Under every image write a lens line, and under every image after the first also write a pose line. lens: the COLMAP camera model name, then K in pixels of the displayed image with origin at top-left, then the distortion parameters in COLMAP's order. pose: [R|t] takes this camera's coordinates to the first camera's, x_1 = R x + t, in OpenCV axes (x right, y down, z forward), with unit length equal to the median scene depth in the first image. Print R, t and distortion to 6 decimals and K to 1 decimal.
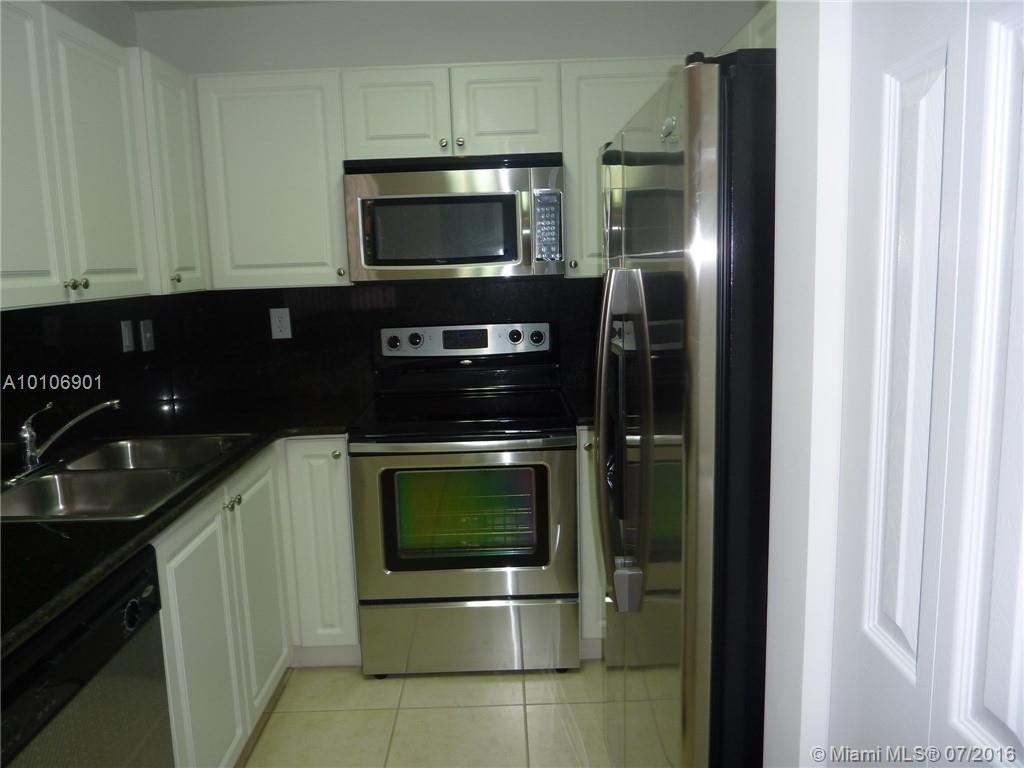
lens RADIAL K [[764.4, 0, 503.0], [0, 764.4, 386.5], [0, 0, 1]] dist [0.000921, -0.050438]
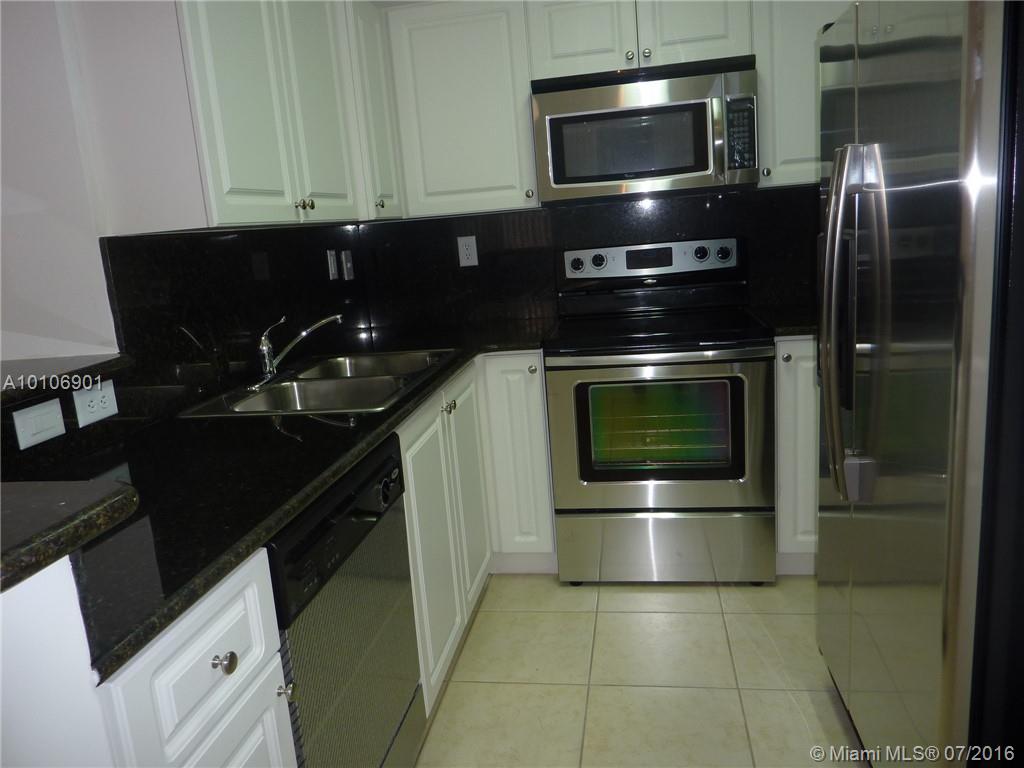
lens RADIAL K [[764.4, 0, 512.2], [0, 764.4, 383.2], [0, 0, 1]] dist [0.000921, -0.050438]
pose [[0.984402, -0.011705, -0.175546, -0.060701], [0.022274, 0.998047, 0.058354, 0.044962], [0.174521, -0.061354, 0.982740, -0.022280]]
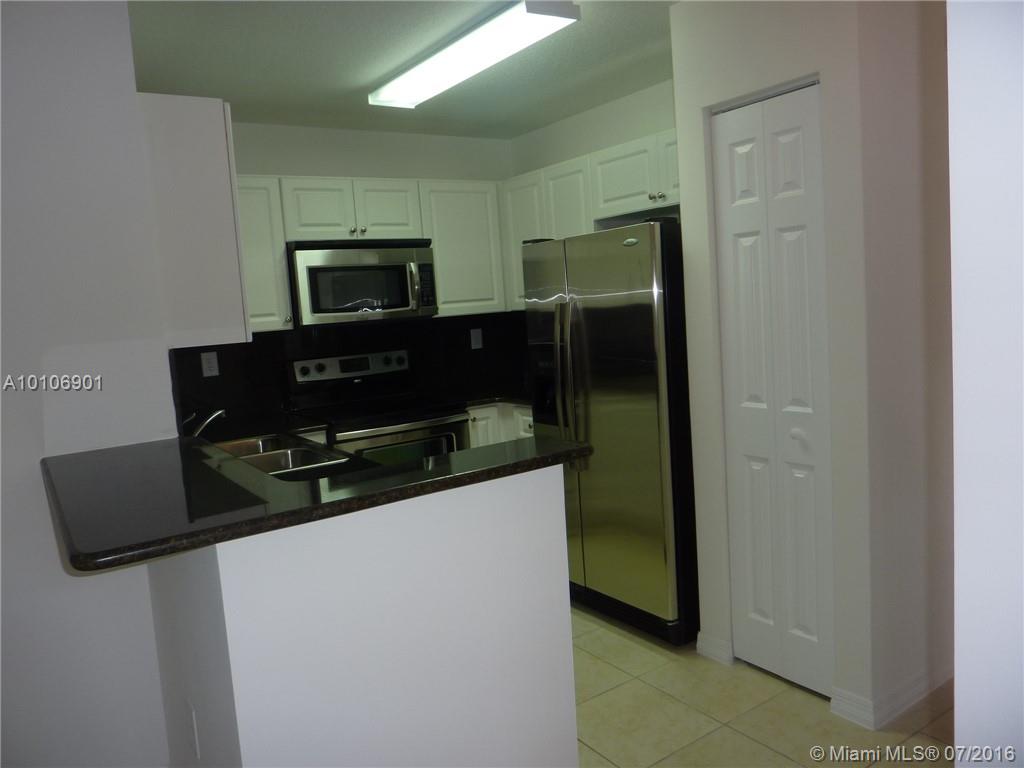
lens RADIAL K [[764.4, 0, 508.7], [0, 764.4, 388.3], [0, 0, 1]] dist [0.000921, -0.050438]
pose [[0.840524, -0.086690, 0.534794, -0.662447], [0.128604, 0.990827, -0.041511, 0.087900], [-0.526290, 0.103668, 0.843962, -0.385559]]
